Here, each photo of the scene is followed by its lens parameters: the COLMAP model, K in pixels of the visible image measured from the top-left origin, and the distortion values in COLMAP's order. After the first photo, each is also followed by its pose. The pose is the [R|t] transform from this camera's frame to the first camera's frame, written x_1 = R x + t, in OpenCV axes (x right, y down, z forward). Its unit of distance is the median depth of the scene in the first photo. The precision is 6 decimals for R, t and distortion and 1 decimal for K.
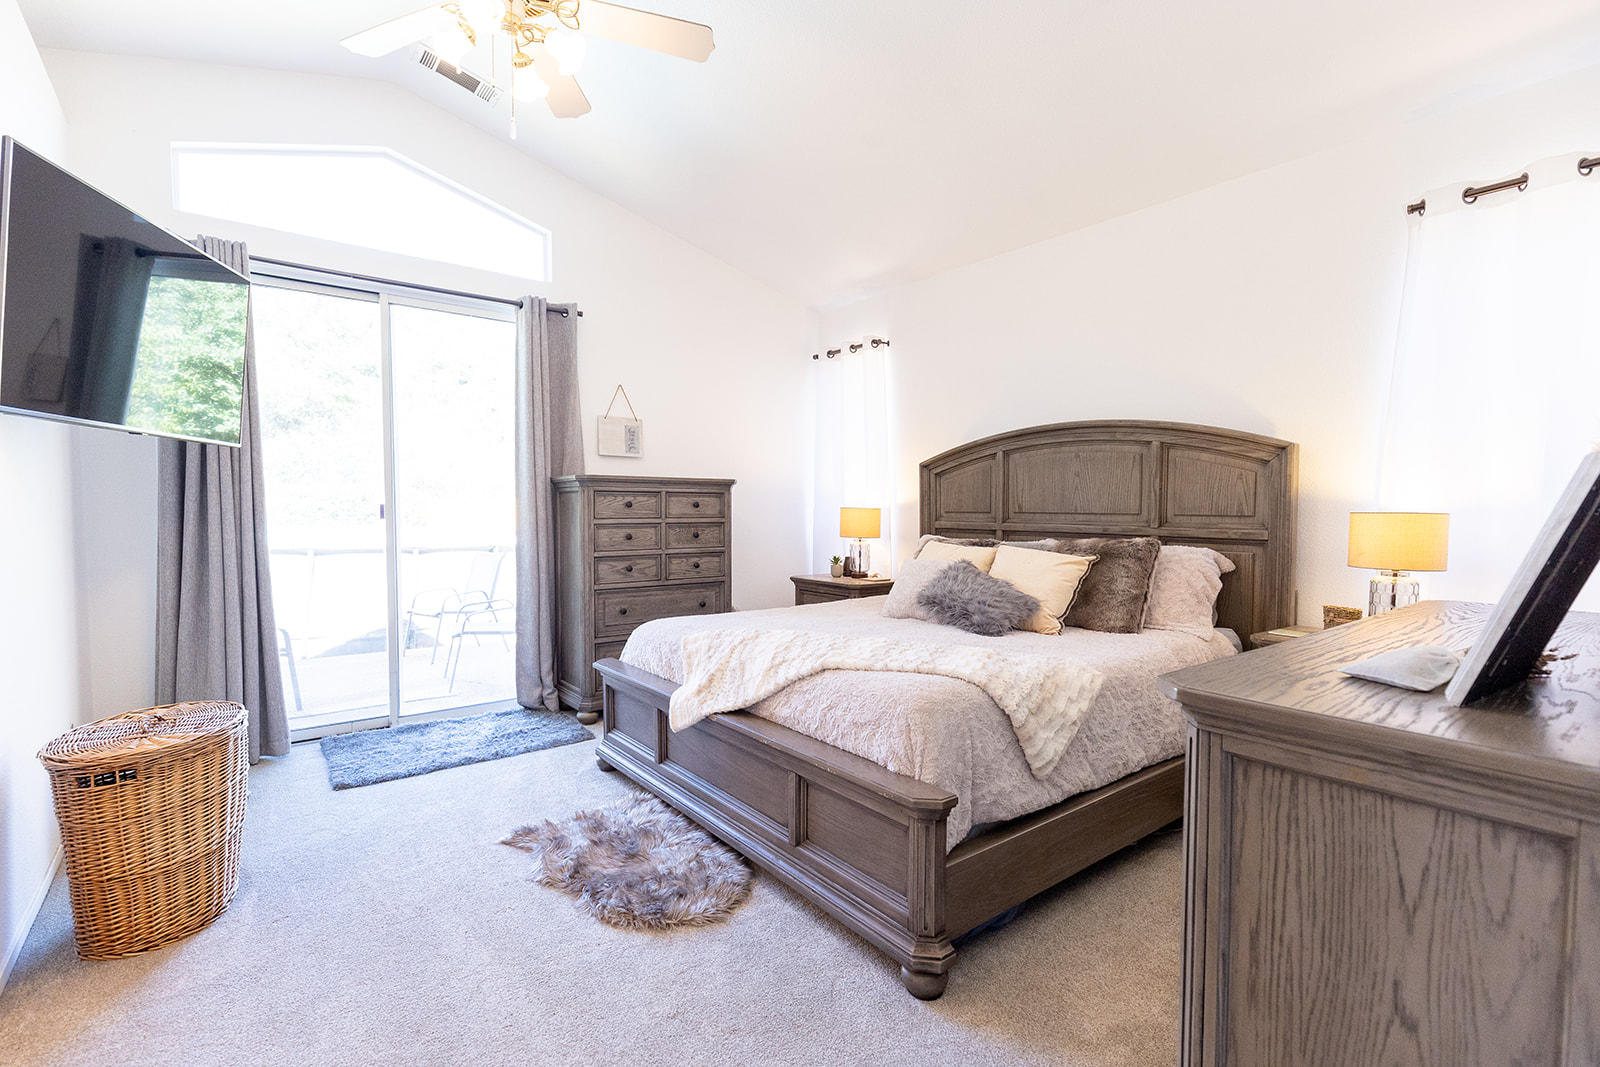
lens RADIAL K [[730.2, 0, 796.3], [0, 730.2, 538.0], [0, 0, 1]] dist [0.004172, -0.001179]
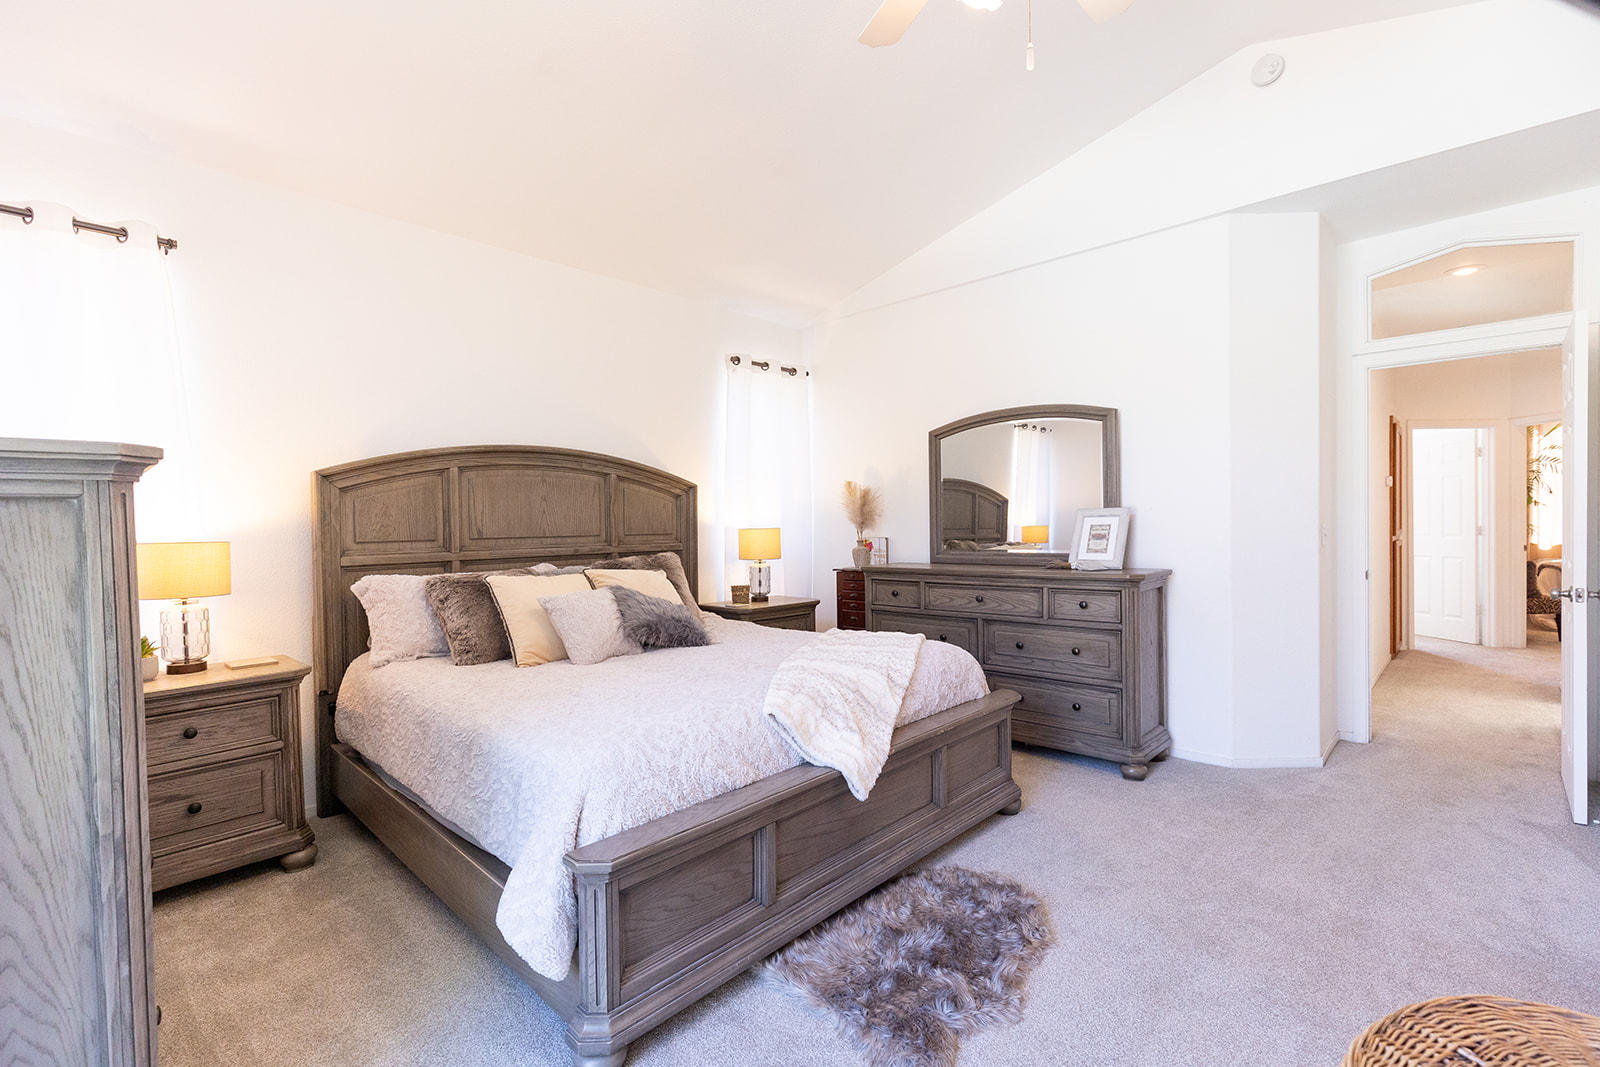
lens RADIAL K [[730.2, 0, 792.6], [0, 730.2, 534.0], [0, 0, 1]] dist [0.004172, -0.001179]
pose [[-0.161260, -0.017040, 0.986765, -0.734462], [0.061460, 0.997737, 0.027273, -0.049025], [-0.984996, 0.065045, -0.159848, 0.906211]]
